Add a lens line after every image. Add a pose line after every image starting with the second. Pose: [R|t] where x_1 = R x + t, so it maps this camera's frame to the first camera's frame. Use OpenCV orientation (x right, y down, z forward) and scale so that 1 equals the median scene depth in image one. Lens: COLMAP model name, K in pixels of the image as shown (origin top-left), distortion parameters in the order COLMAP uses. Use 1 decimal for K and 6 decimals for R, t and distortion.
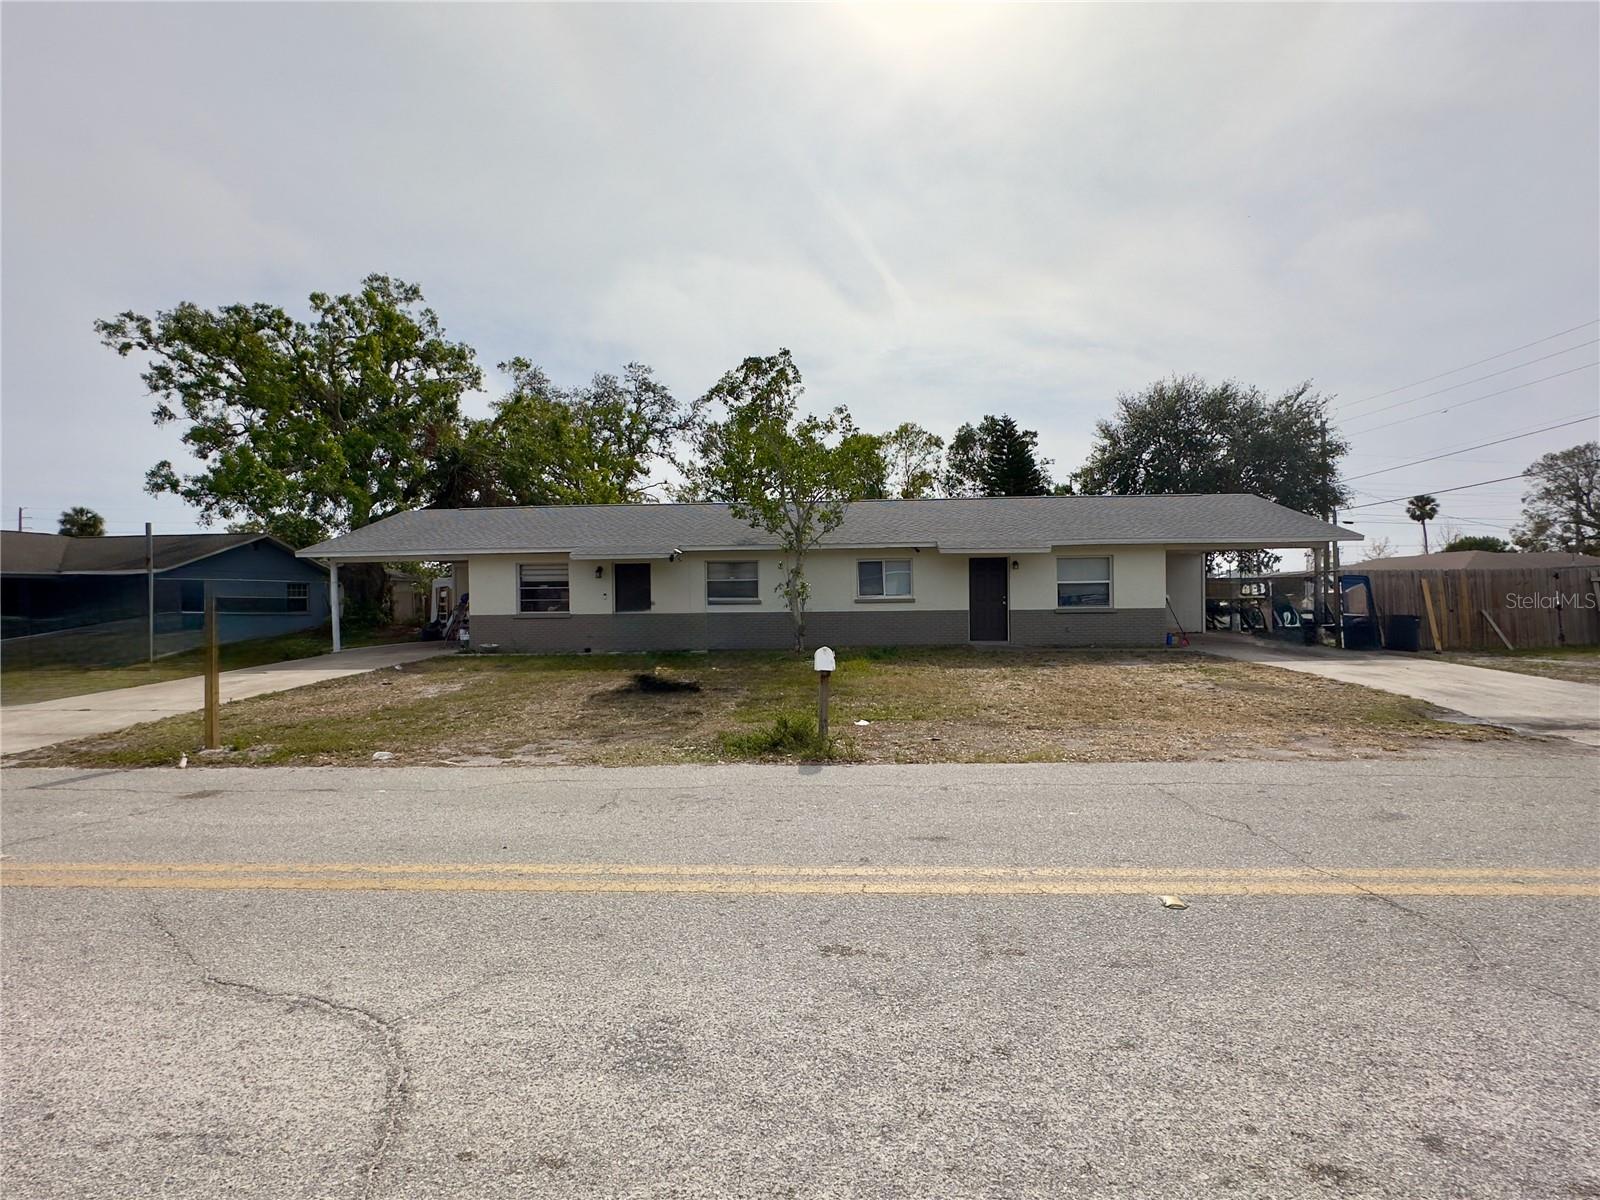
lens RADIAL K [[767.5, 0, 800.0], [0, 767.5, 600.0], [0, 0, 1]] dist [0.002909, -0.000091]
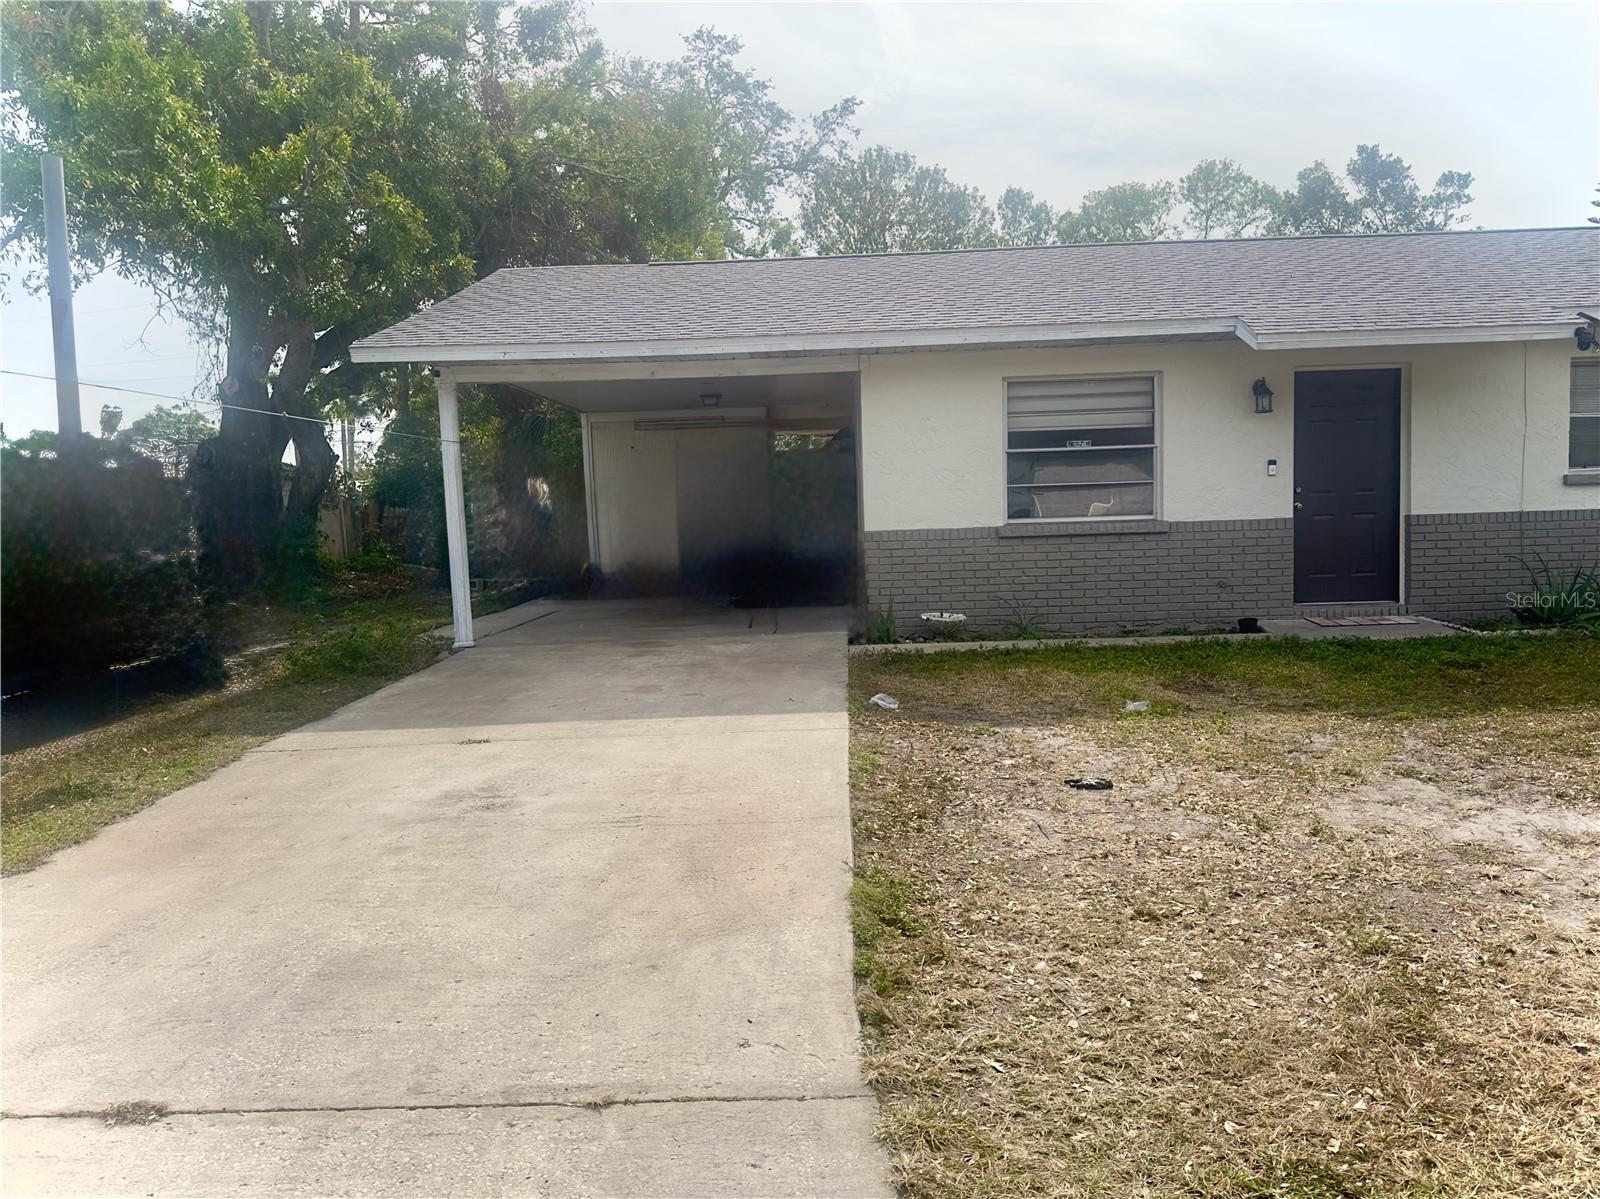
lens RADIAL K [[1261.6, 0, 820.1], [0, 1261.6, 580.5], [0, 0, 1]] dist [0.170383, -0.273715]
pose [[0.999408, -0.016259, 0.030324, -0.485681], [0.014878, 0.998867, 0.045212, 0.017138], [-0.031025, -0.044734, 0.998517, 0.448007]]
